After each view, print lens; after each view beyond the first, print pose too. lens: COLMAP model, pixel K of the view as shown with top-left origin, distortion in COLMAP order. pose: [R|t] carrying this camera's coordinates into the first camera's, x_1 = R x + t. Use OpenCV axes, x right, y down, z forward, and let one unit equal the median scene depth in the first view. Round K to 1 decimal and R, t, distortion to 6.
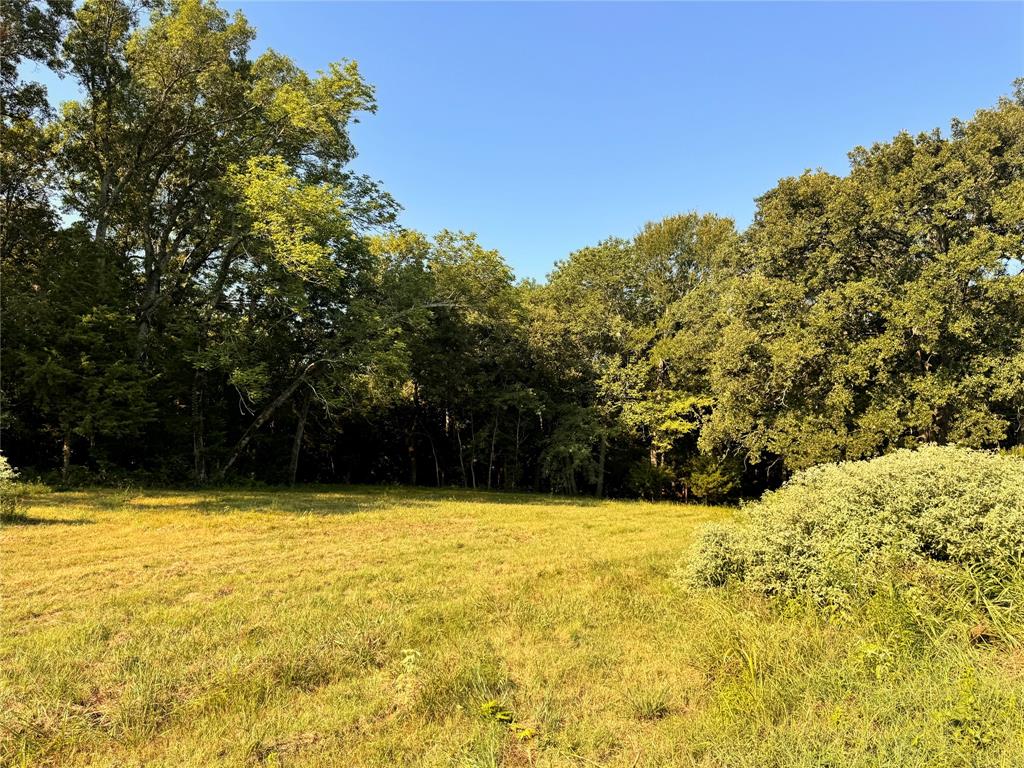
lens RADIAL K [[712.7, 0, 515.1], [0, 712.7, 381.3], [0, 0, 1]] dist [0.048135, -0.064147]
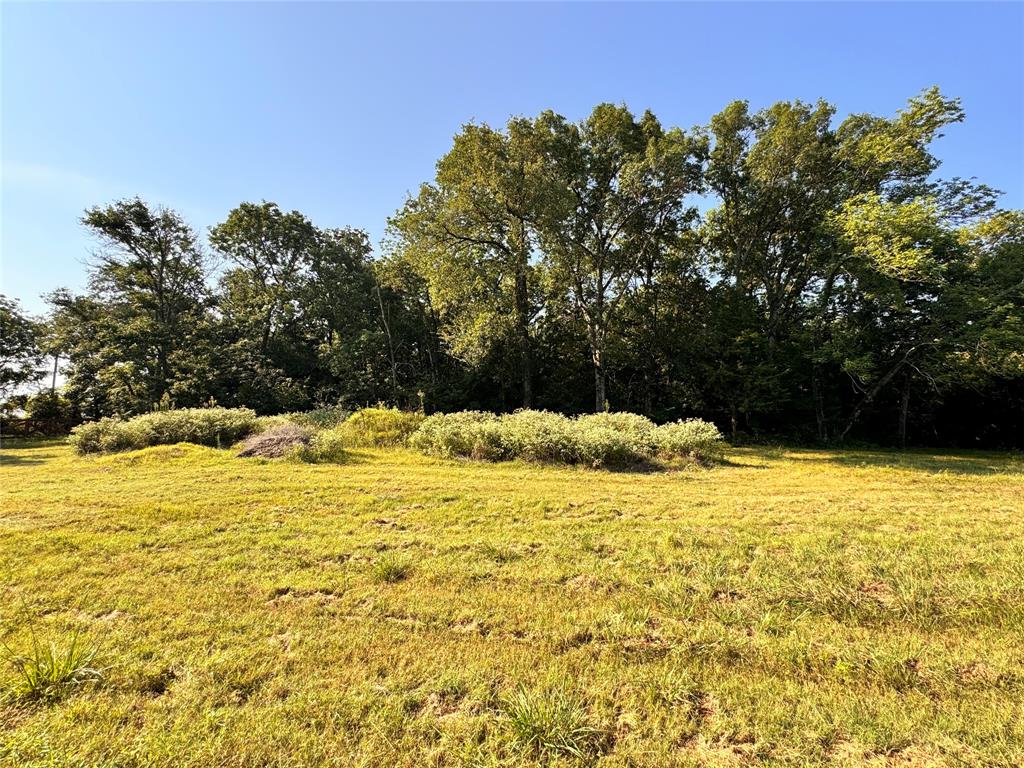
lens RADIAL K [[480.0, 0, 507.8], [0, 480.0, 377.0], [0, 0, 1]] dist [-0.000964, -0.000542]
pose [[0.589128, -0.088685, -0.803158, -0.044080], [0.091926, 0.994862, -0.042424, -0.004880], [0.802794, -0.048838, 0.594253, -0.041940]]
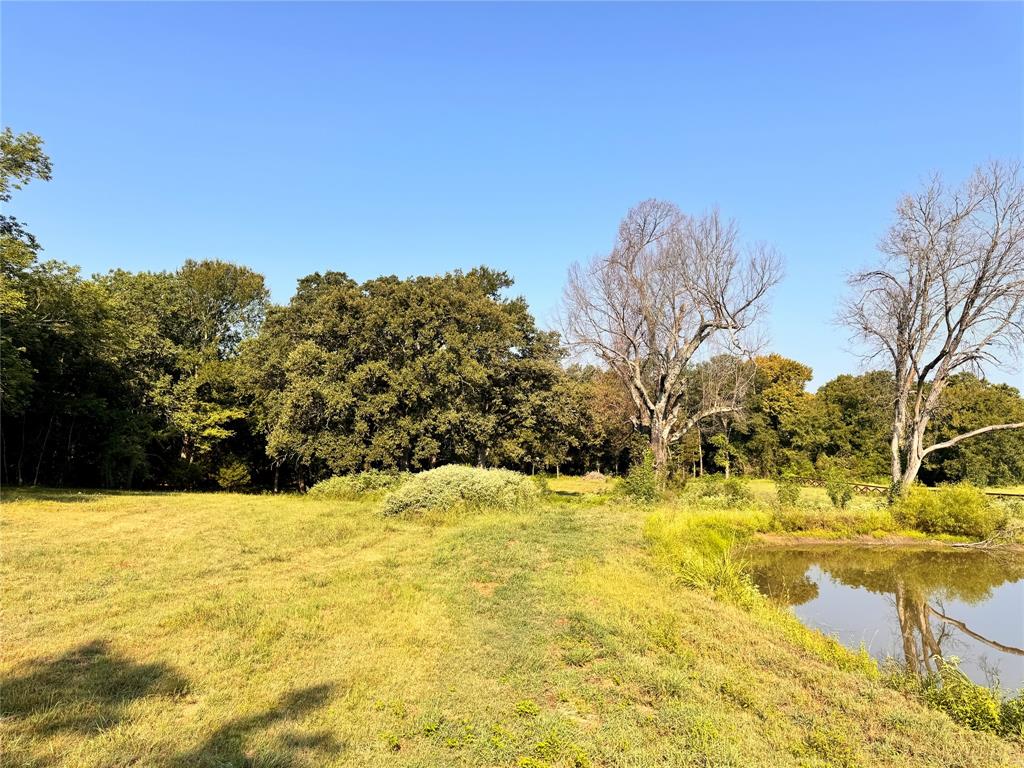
lens RADIAL K [[712.7, 0, 515.1], [0, 712.7, 381.3], [0, 0, 1]] dist [0.048135, -0.064147]
pose [[0.705461, 0.075970, 0.704666, -0.584427], [-0.086777, 0.996017, -0.020506, -0.093751], [-0.703417, -0.046683, 0.709243, -0.553908]]
